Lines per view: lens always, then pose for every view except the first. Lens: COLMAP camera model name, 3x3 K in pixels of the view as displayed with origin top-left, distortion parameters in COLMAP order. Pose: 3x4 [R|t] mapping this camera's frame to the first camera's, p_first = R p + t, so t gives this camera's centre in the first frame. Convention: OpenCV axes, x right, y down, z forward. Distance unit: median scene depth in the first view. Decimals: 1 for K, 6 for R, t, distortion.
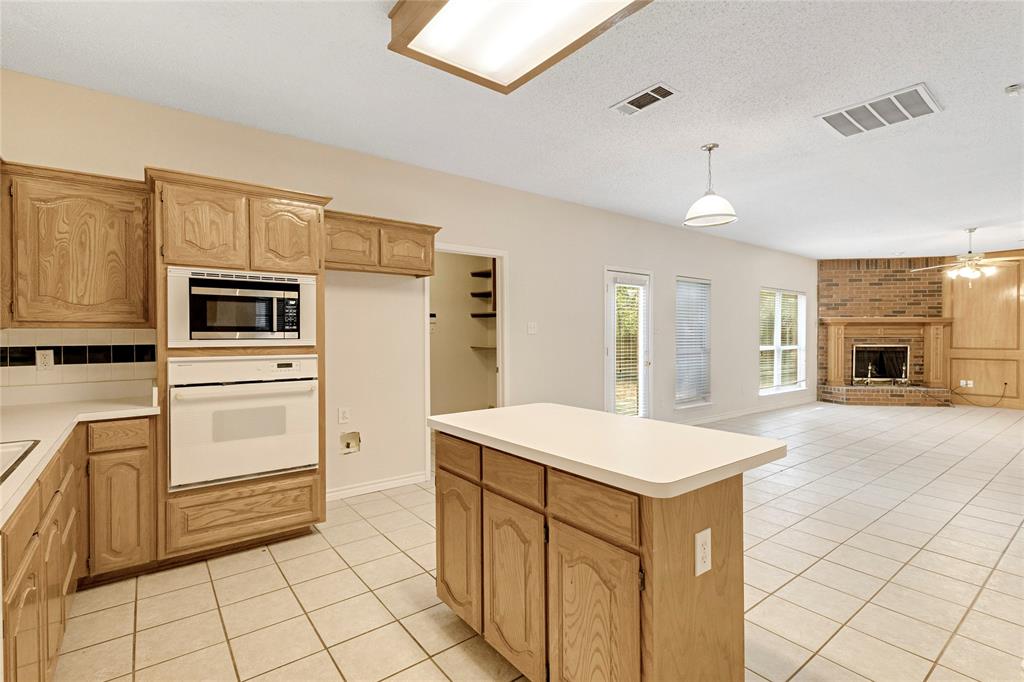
lens RADIAL K [[473.3, 0, 494.0], [0, 473.3, 336.9], [0, 0, 1]] dist [0.011304, -0.000620]
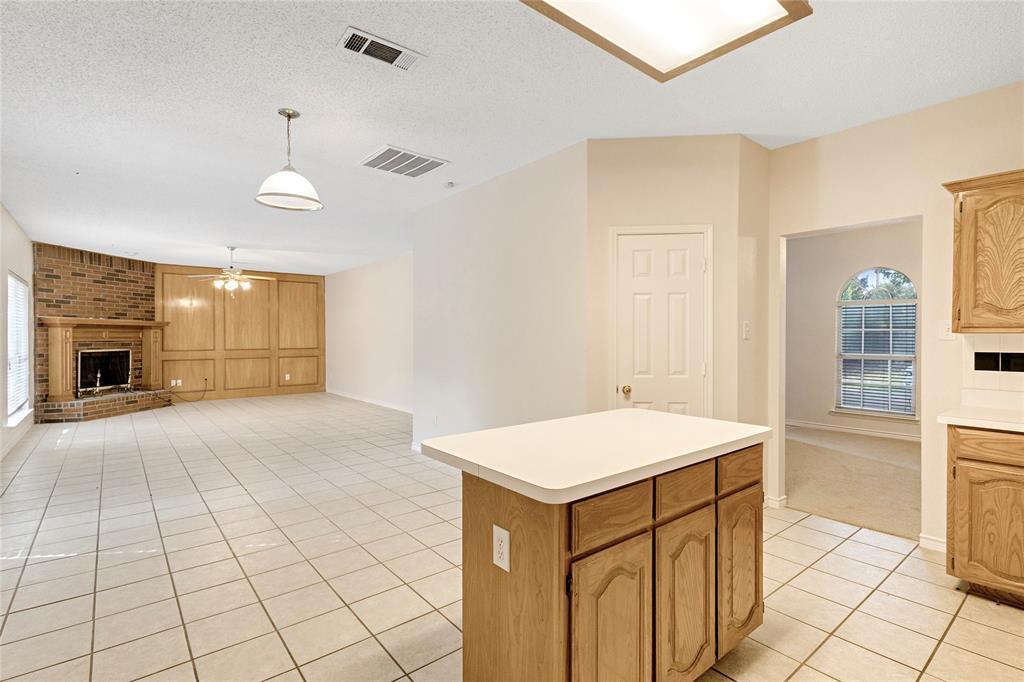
lens RADIAL K [[473.3, 0, 544.6], [0, 473.3, 343.0], [0, 0, 1]] dist [0.011304, -0.000620]
pose [[-0.058320, -0.012362, 0.998221, -0.146067], [0.005969, 0.999901, 0.012732, -0.002353], [-0.998280, 0.006701, -0.058241, 0.218453]]
